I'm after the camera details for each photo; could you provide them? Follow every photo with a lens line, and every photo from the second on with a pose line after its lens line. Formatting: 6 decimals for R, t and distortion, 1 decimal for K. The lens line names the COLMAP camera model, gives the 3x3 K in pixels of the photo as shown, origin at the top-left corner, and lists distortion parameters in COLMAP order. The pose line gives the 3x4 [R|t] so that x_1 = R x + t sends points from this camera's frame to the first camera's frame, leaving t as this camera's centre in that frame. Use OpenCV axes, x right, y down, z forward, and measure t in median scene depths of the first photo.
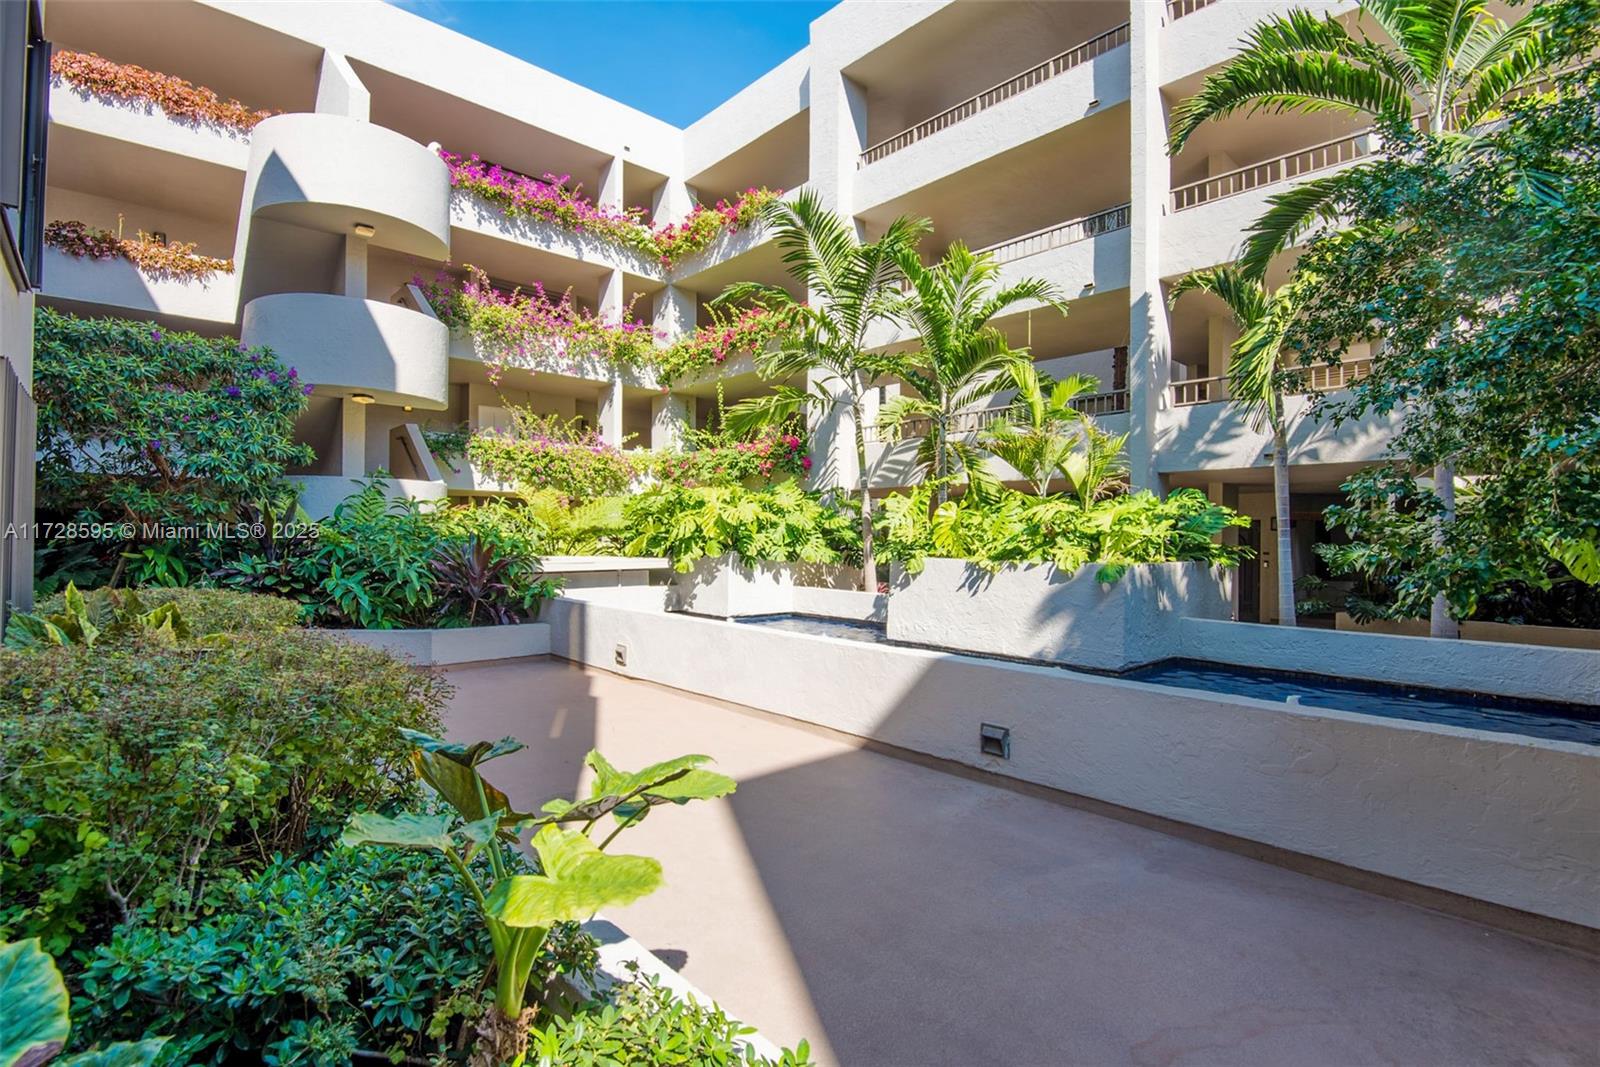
lens RADIAL K [[748.8, 0, 800.0], [0, 748.8, 533.5], [0, 0, 1]] dist [0.001756, -0.024546]
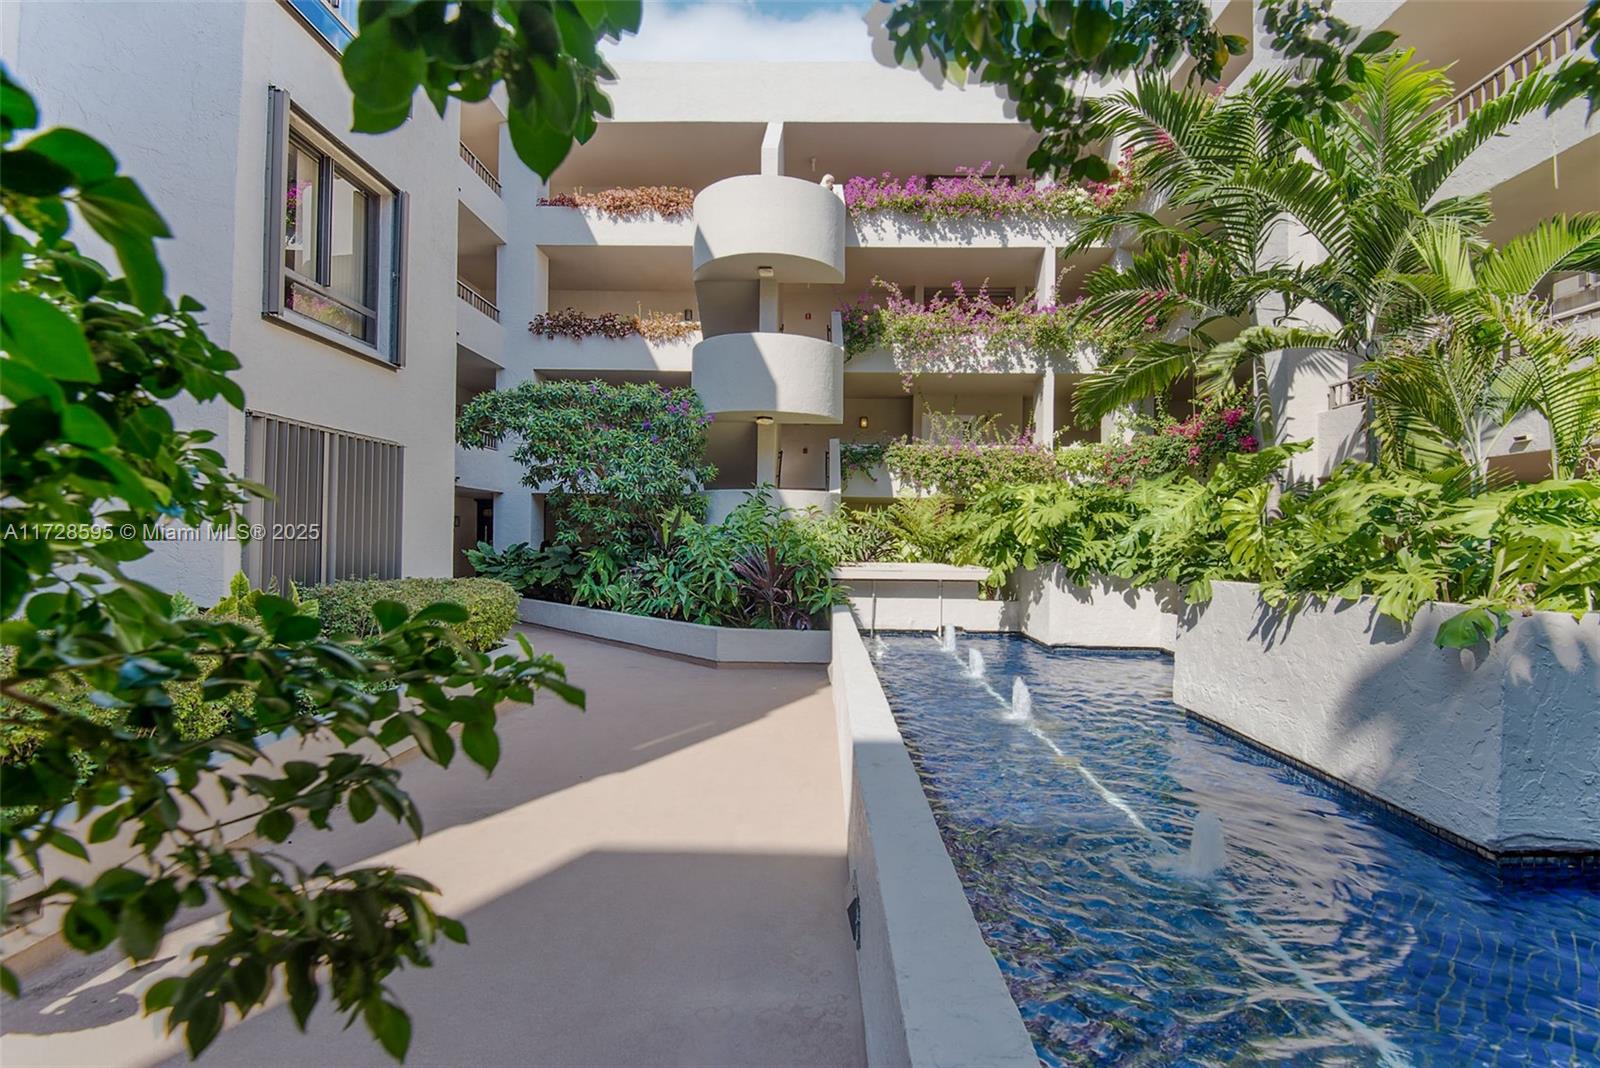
lens RADIAL K [[745.7, 0, 800.0], [0, 745.7, 534.0], [0, 0, 1]] dist [-0.002065, -0.000139]
pose [[0.716264, -0.000722, -0.697829, 0.209970], [-0.006003, 0.999956, -0.007196, 0.000470], [0.697803, 0.009344, 0.716229, 0.193990]]
